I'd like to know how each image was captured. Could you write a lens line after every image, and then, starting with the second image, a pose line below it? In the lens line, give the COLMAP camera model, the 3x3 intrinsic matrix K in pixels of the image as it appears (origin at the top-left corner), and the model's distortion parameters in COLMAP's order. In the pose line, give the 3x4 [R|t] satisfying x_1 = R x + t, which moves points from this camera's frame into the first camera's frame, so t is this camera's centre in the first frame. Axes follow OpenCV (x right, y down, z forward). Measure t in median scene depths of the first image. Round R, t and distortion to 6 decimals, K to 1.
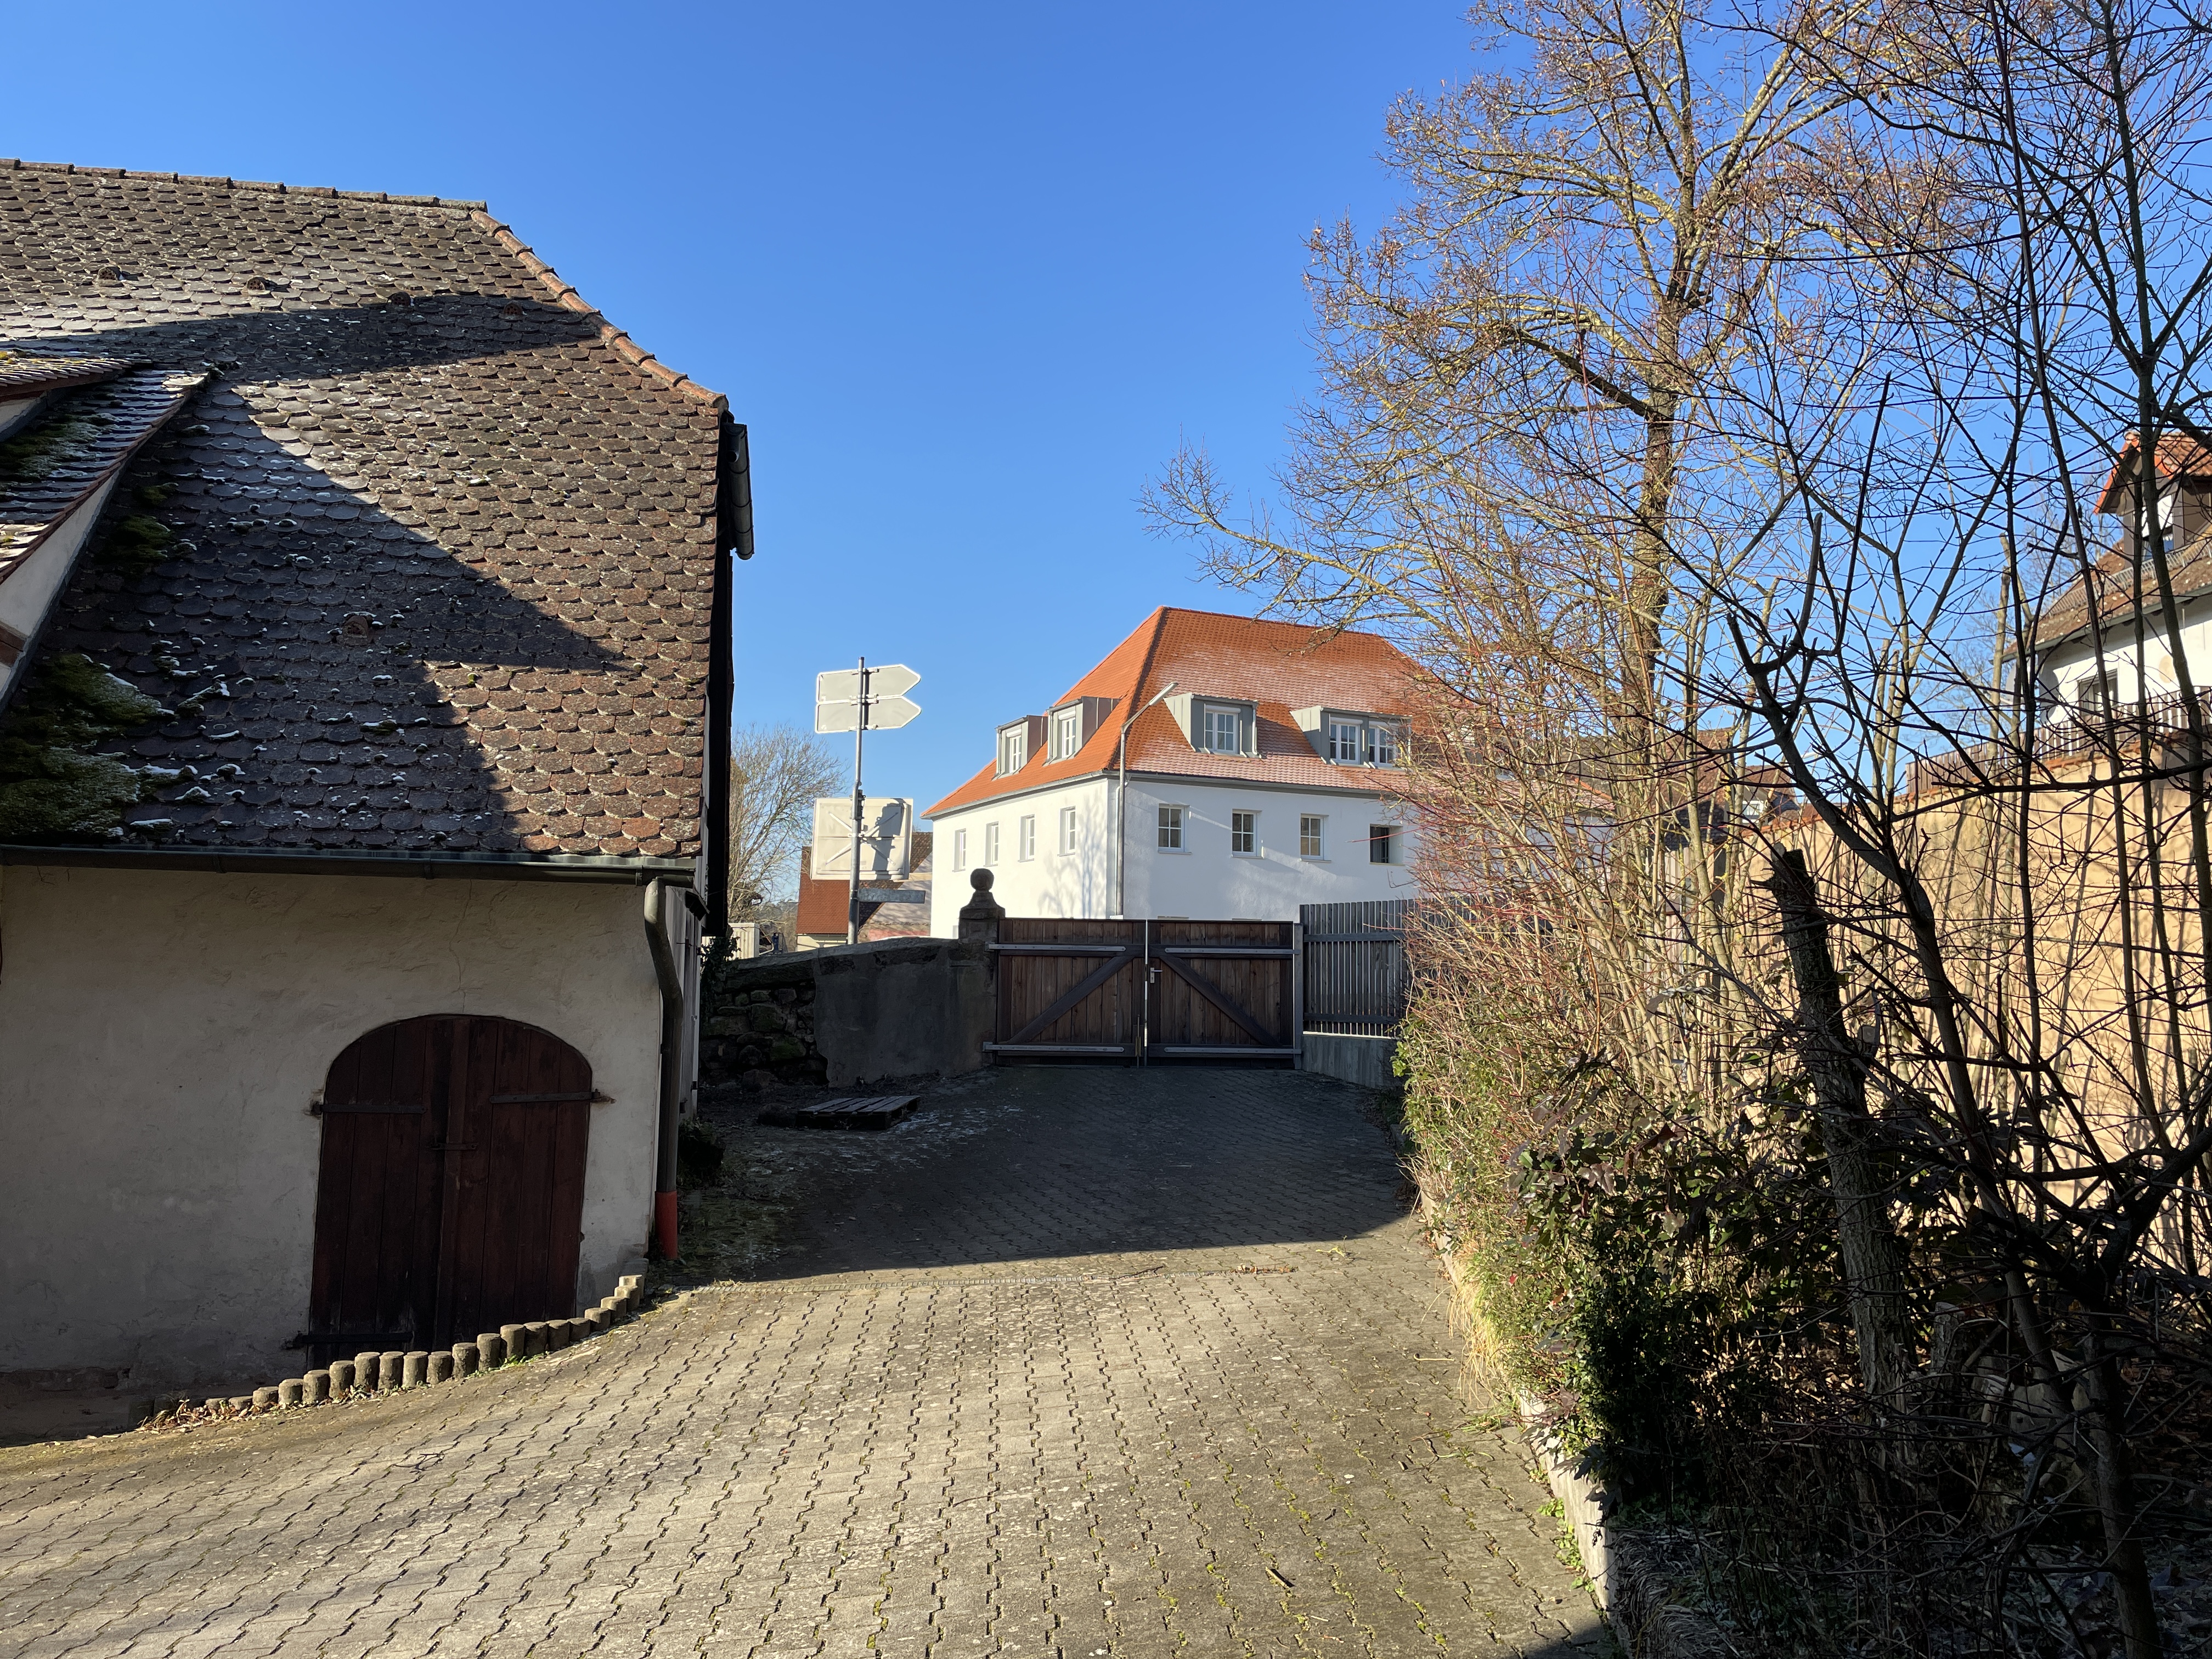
lens RADIAL K [[1655.1, 0, 1104.3], [0, 1655.1, 818.4], [0, 0, 1]] dist [0.106974, -0.134002]
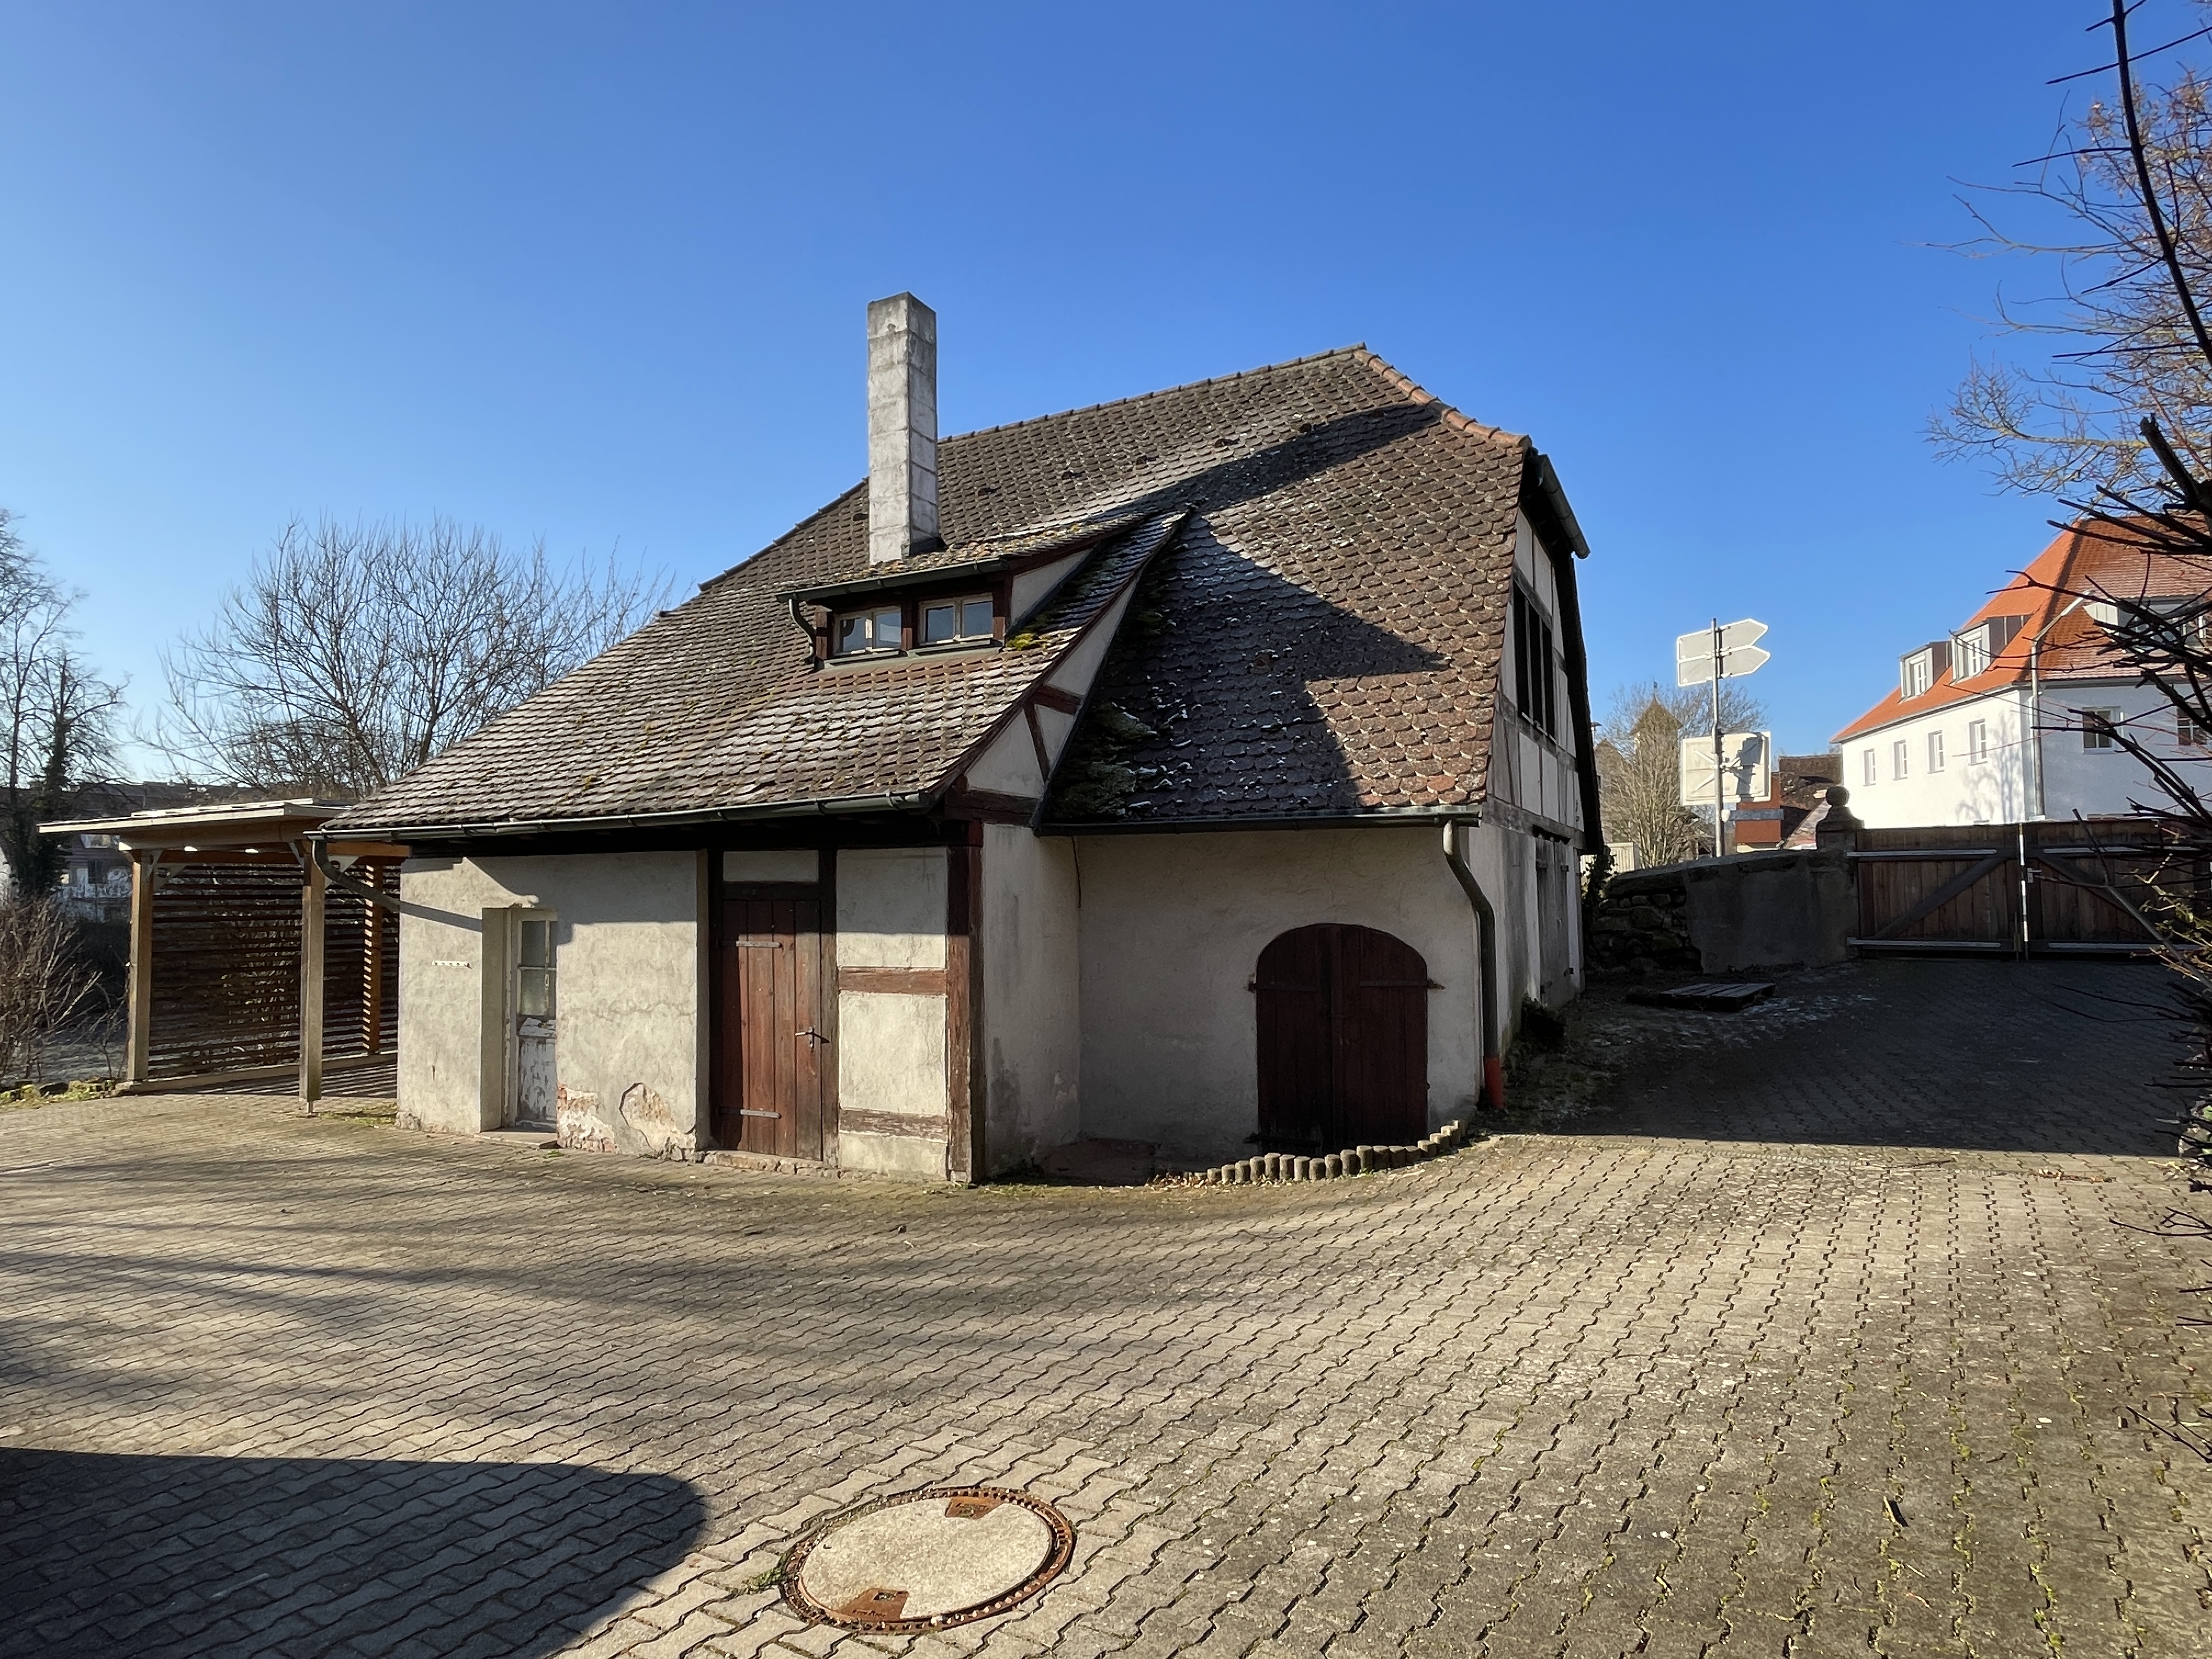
lens RADIAL K [[1191.9, 0, 1106.0], [0, 1191.9, 829.5], [0, 0, 1]] dist [0.000500, -0.001225]
pose [[0.780368, -0.053523, -0.623026, 0.085737], [0.084795, 0.996185, 0.020630, 0.000126], [0.619545, -0.068928, 0.781929, 0.084901]]
